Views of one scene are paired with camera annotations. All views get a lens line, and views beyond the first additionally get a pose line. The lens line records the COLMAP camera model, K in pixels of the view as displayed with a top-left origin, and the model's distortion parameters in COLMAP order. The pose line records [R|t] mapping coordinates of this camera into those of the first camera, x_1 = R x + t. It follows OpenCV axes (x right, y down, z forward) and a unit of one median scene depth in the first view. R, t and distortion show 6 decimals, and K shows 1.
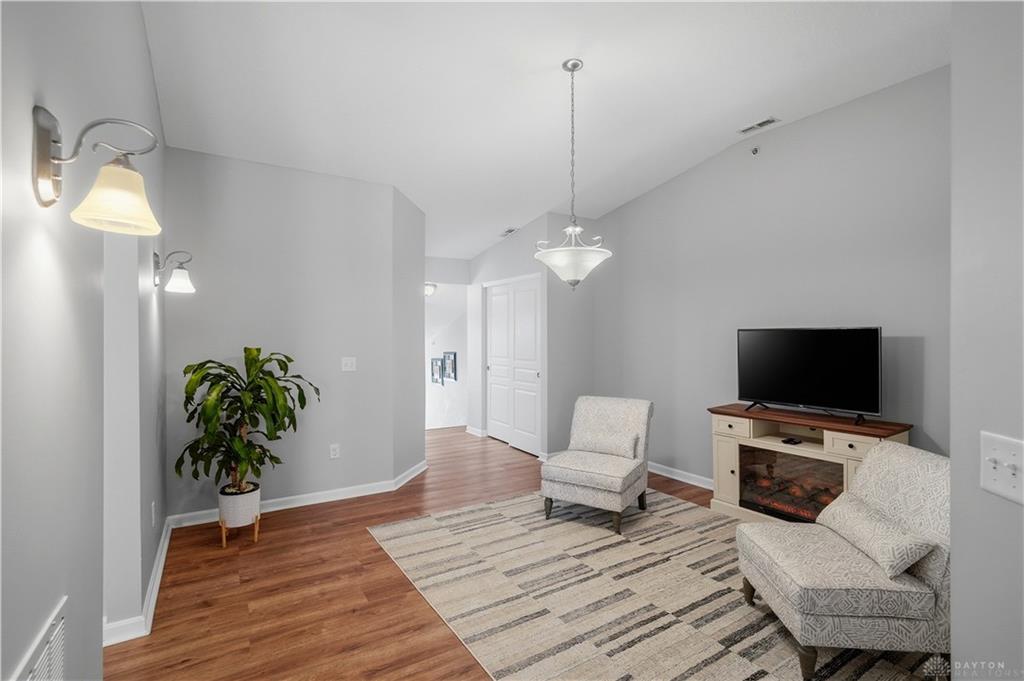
lens RADIAL K [[488.3, 0, 519.5], [0, 488.3, 339.7], [0, 0, 1]] dist [-0.005154, 0.000165]
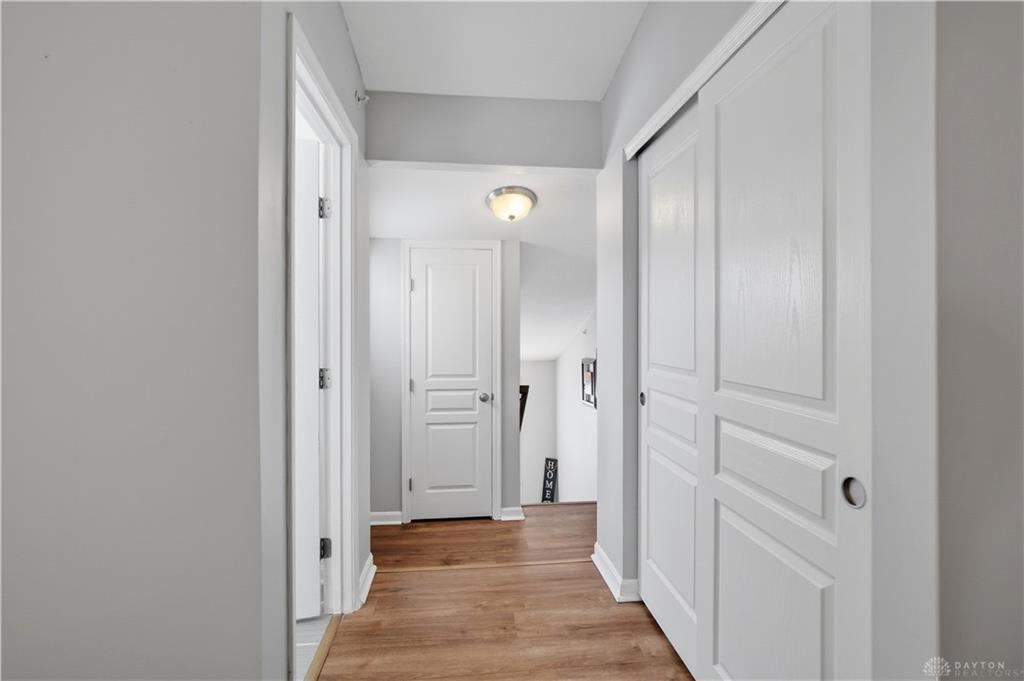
lens RADIAL K [[488.3, 0, 512.7], [0, 488.3, 335.9], [0, 0, 1]] dist [-0.005154, 0.000165]
pose [[0.897146, 0.000360, -0.441734, 0.010625], [0.002426, 0.999981, 0.005743, 0.023359], [0.441727, -0.006224, 0.897128, 1.260966]]
